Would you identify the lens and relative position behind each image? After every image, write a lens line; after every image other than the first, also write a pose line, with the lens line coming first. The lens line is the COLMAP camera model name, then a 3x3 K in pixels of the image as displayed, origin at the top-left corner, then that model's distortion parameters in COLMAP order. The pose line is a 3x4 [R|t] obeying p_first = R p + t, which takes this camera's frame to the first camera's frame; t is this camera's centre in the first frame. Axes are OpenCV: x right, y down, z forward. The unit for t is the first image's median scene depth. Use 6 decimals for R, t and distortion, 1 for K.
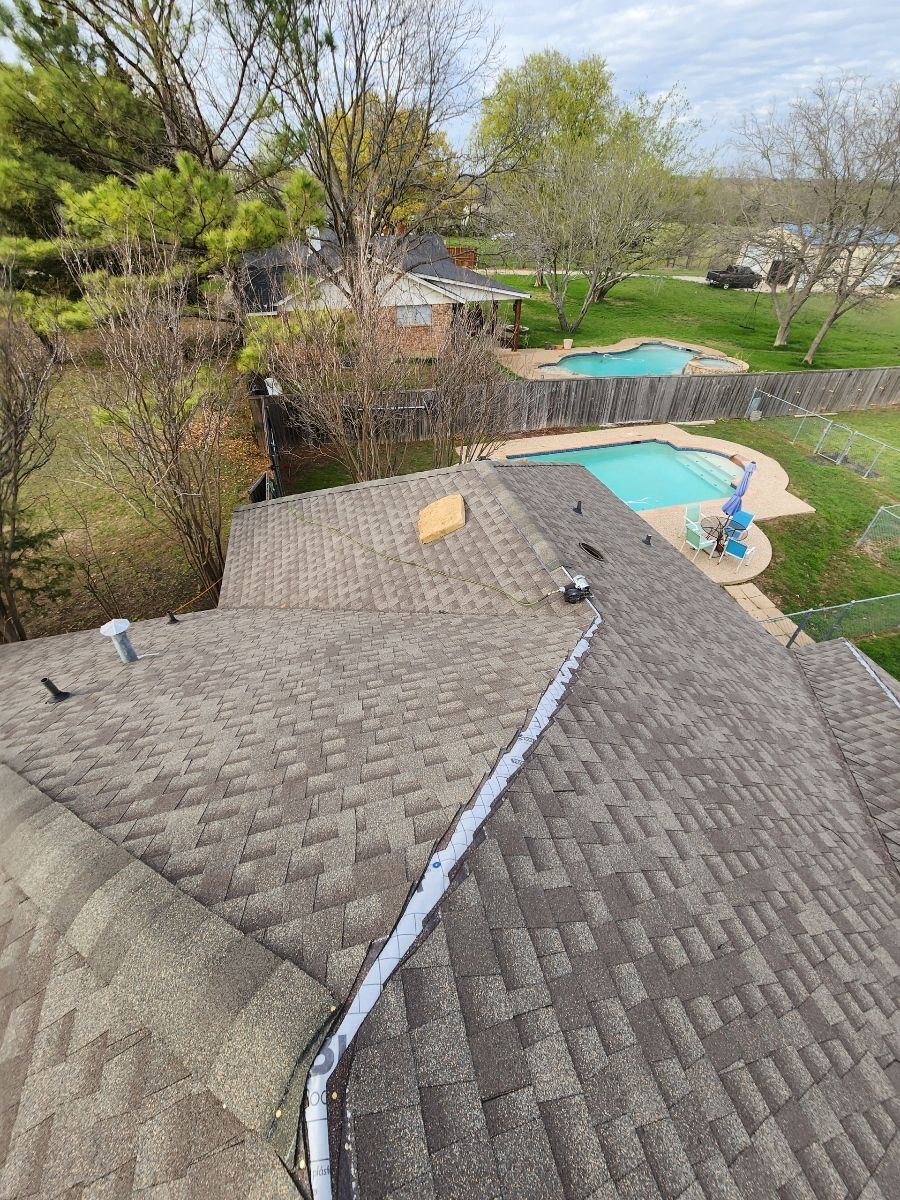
lens RADIAL K [[494.1, 0, 456.7], [0, 494.1, 597.6], [0, 0, 1]] dist [-0.000313, -0.000312]
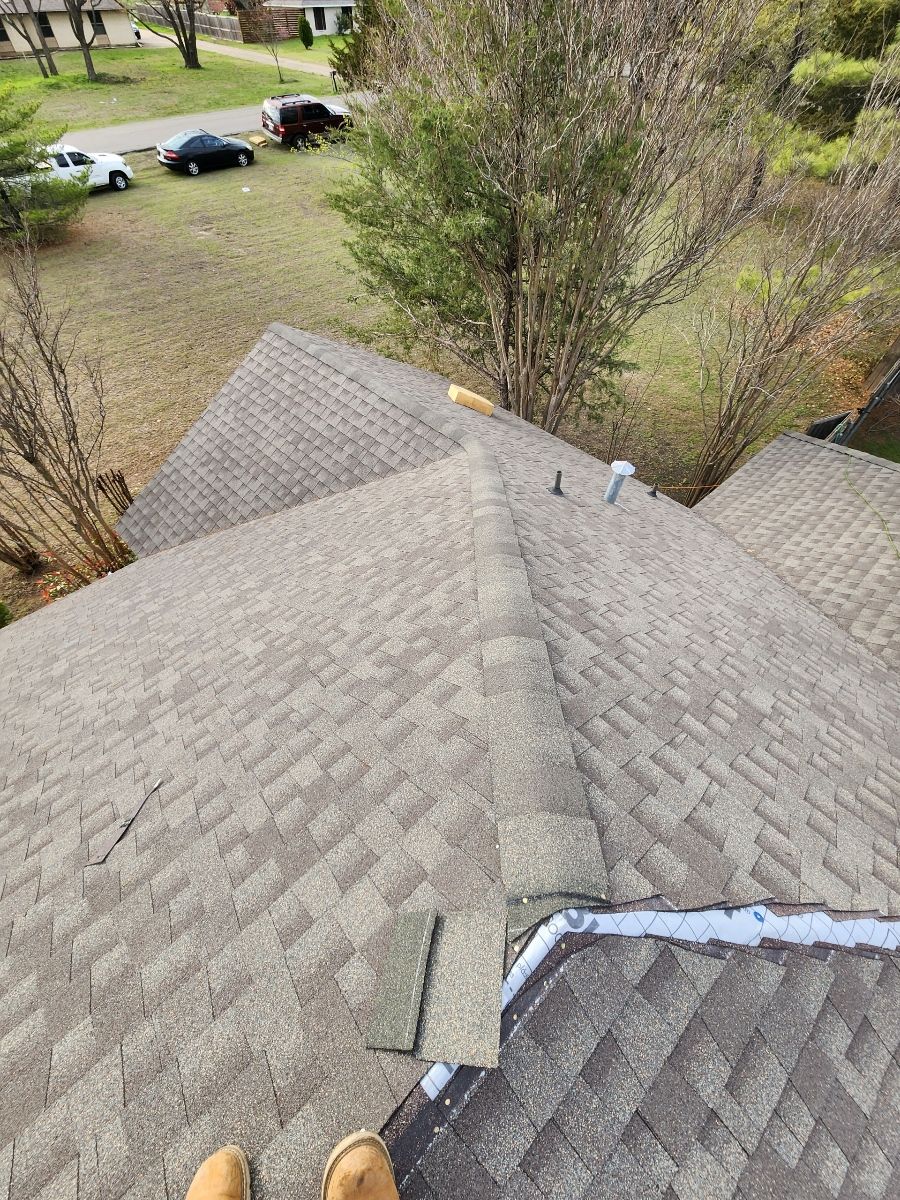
lens RADIAL K [[495.6, 0, 447.3], [0, 495.6, 602.2], [0, 0, 1]] dist [0.000427, -0.000098]
pose [[0.461325, 0.693000, -0.554013, -0.041601], [-0.573450, 0.709368, 0.409819, 0.028288], [0.677004, 0.128639, 0.724650, -0.004881]]
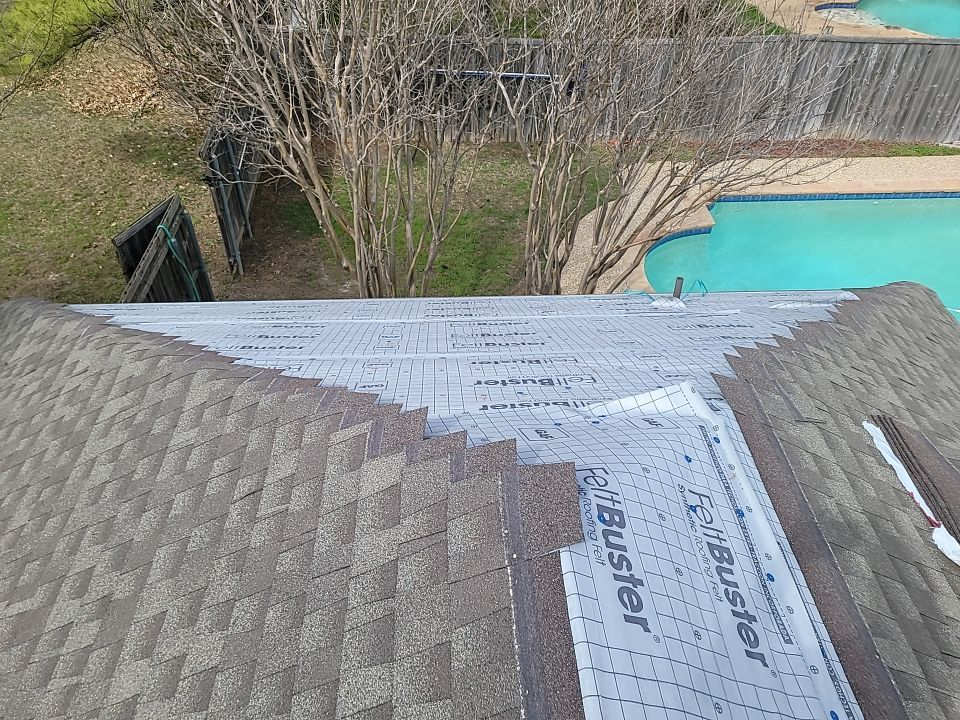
lens RADIAL K [[718.4, 0, 481.3], [0, 718.4, 344.2], [0, 0, 1]] dist [0.086651, -0.070600]
pose [[0.972344, 0.154147, -0.175461, 0.058668], [-0.152408, 0.988040, 0.023425, -0.318147], [0.176974, 0.003964, 0.984208, 0.684816]]
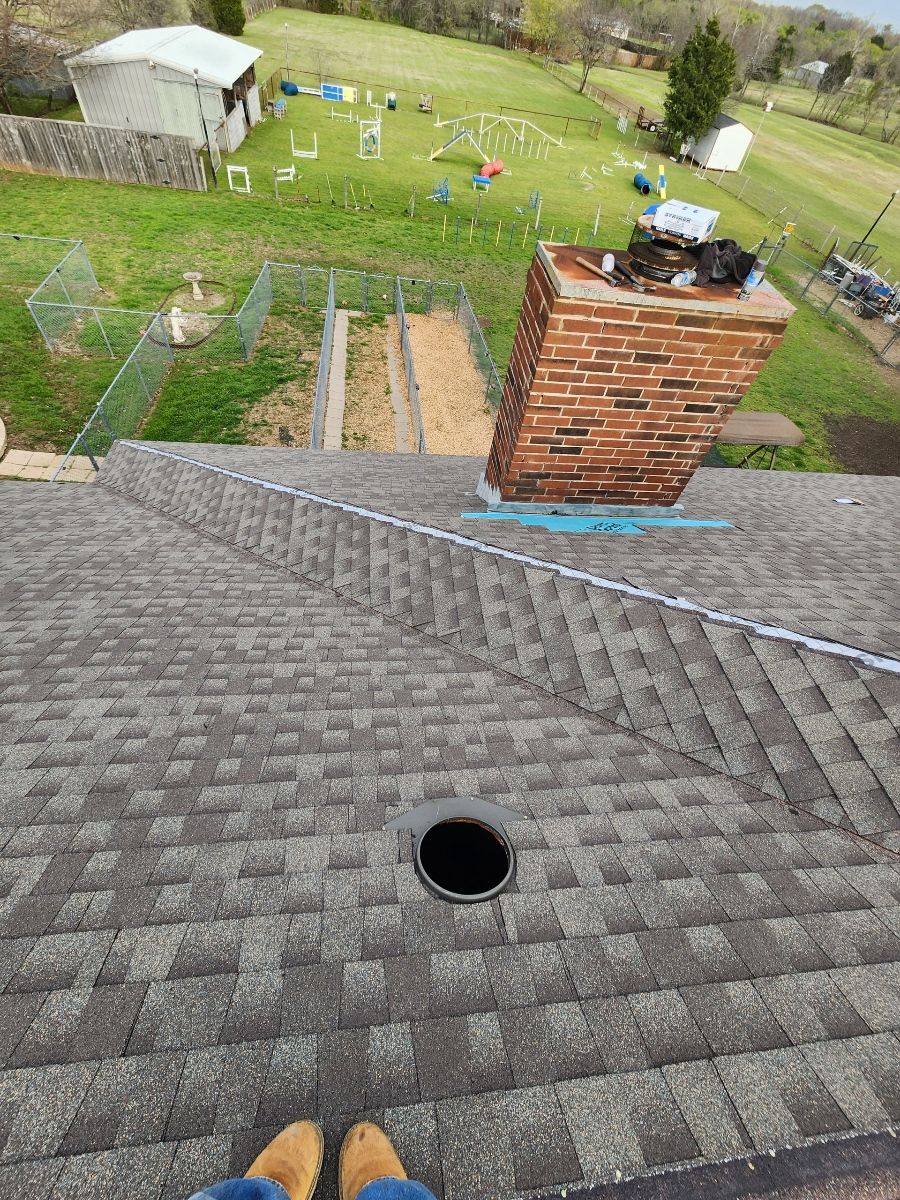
lens RADIAL K [[495.6, 0, 447.3], [0, 495.6, 602.2], [0, 0, 1]] dist [0.000427, -0.000098]
pose [[0.192931, -0.779587, 0.595838, 0.048018], [0.540817, 0.591168, 0.598362, 0.039461], [-0.818715, 0.206797, 0.535668, -0.041232]]
